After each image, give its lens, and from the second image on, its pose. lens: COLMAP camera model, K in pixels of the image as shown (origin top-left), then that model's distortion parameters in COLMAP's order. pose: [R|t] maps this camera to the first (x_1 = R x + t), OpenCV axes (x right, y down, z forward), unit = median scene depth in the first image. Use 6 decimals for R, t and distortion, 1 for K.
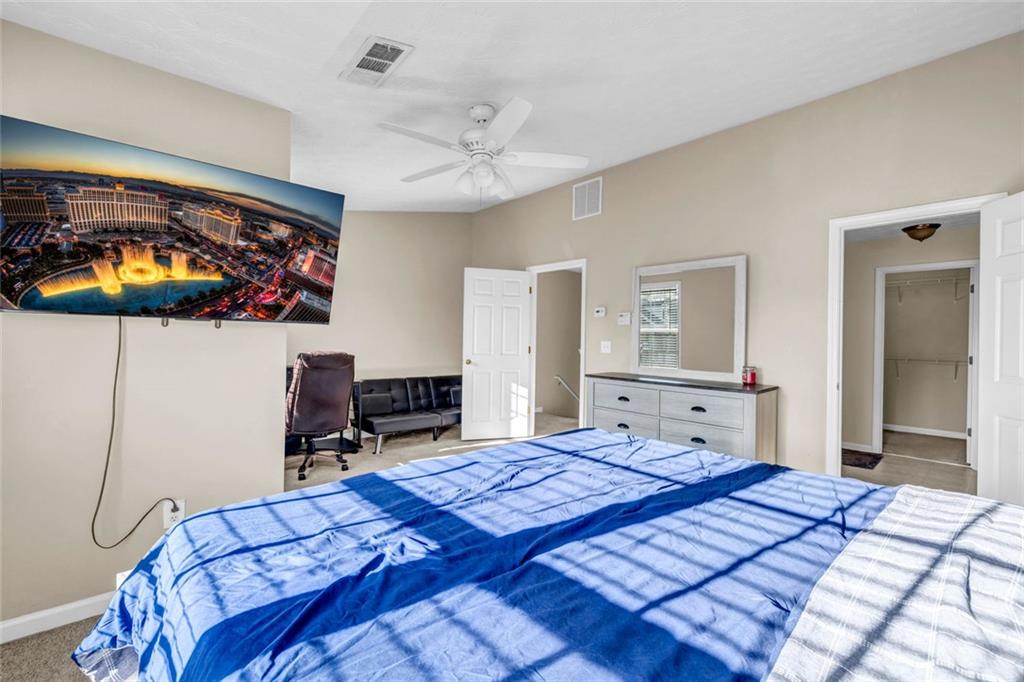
lens RADIAL K [[451.1, 0, 498.2], [0, 451.1, 338.9], [0, 0, 1]] dist [0.000139, 0.000061]
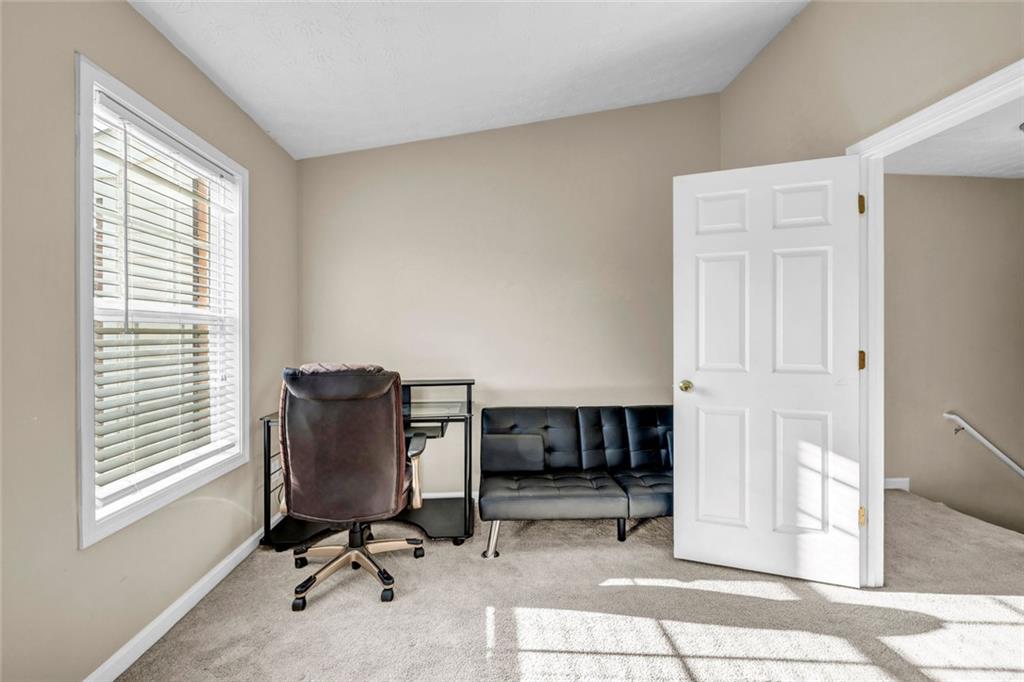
lens RADIAL K [[428.1, 0, 521.0], [0, 428.1, 335.8], [0, 0, 1]] dist [0.000940, 0.000059]
pose [[0.805907, -0.016162, -0.591821, 0.053388], [0.014707, 0.999865, -0.007278, 0.001792], [0.591859, -0.002839, 0.806036, 0.553063]]
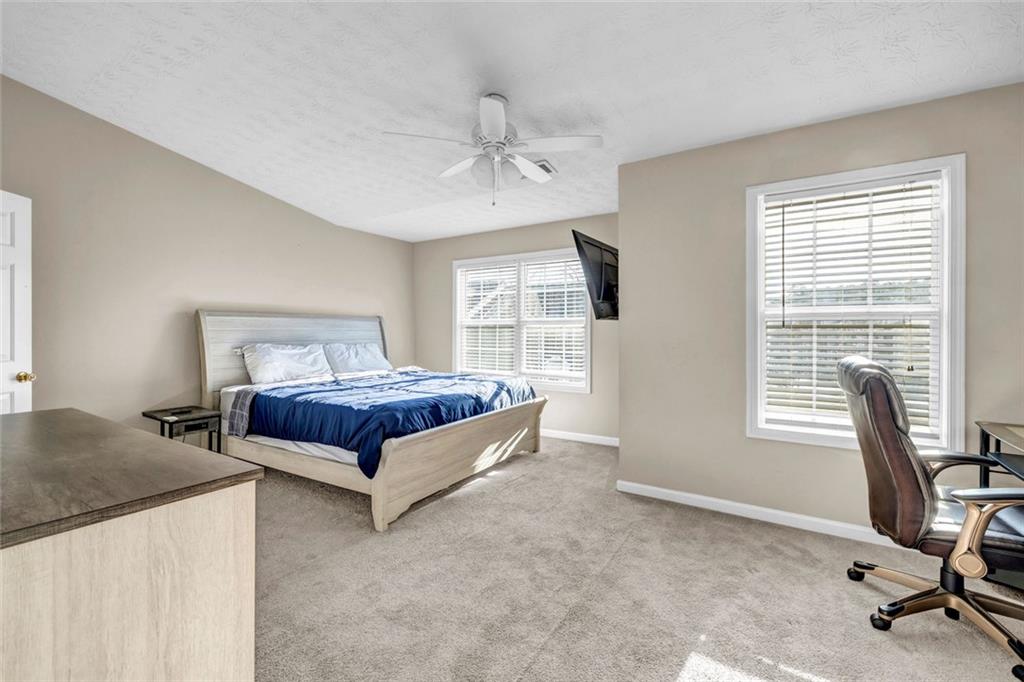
lens RADIAL K [[451.1, 0, 498.2], [0, 451.1, 338.9], [0, 0, 1]] dist [0.000139, 0.000061]
pose [[-0.967532, -0.014249, -0.252347, 0.111439], [-0.017275, 0.999803, 0.009780, 0.006983], [0.252158, 0.013822, -0.967587, 1.052831]]
